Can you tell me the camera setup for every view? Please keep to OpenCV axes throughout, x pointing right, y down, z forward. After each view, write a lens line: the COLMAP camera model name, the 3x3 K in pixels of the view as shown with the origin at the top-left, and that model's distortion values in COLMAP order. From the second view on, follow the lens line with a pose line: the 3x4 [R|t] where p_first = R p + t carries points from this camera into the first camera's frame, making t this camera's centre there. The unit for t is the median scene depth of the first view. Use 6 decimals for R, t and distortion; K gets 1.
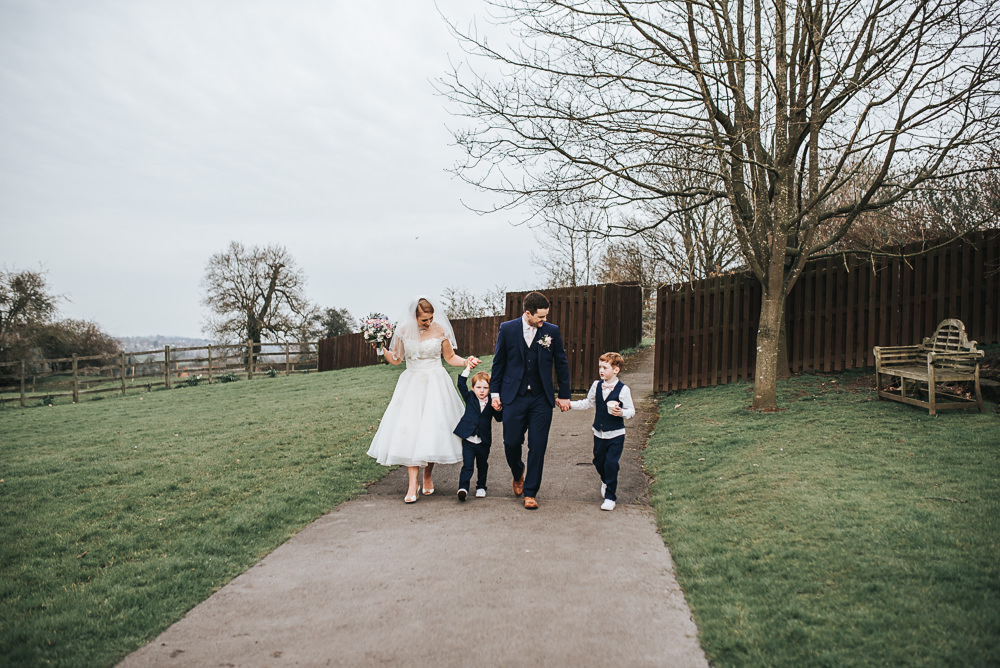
lens RADIAL K [[994.0, 0, 493.4], [0, 994.0, 328.9], [0, 0, 1]] dist [-0.044087, 0.000000]
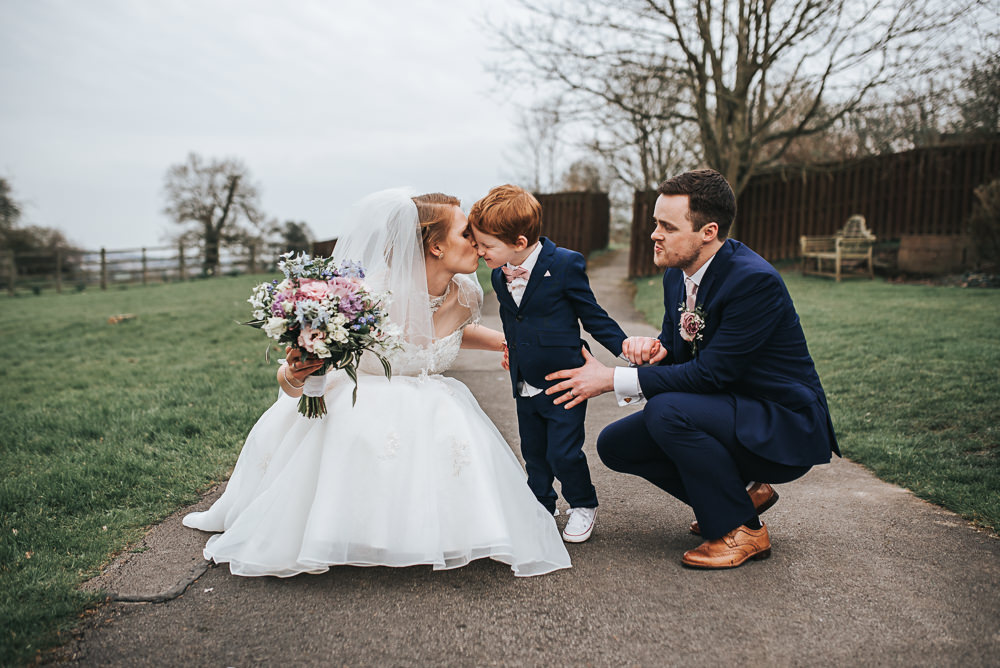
lens RADIAL K [[994.0, 0, 504.7], [0, 994.0, 341.1], [0, 0, 1]] dist [-0.044087, 0.000000]
pose [[0.997760, 0.013523, 0.065513, -0.075602], [-0.019551, 0.995542, 0.092272, 0.031642], [-0.063973, -0.093346, 0.993576, -0.239297]]
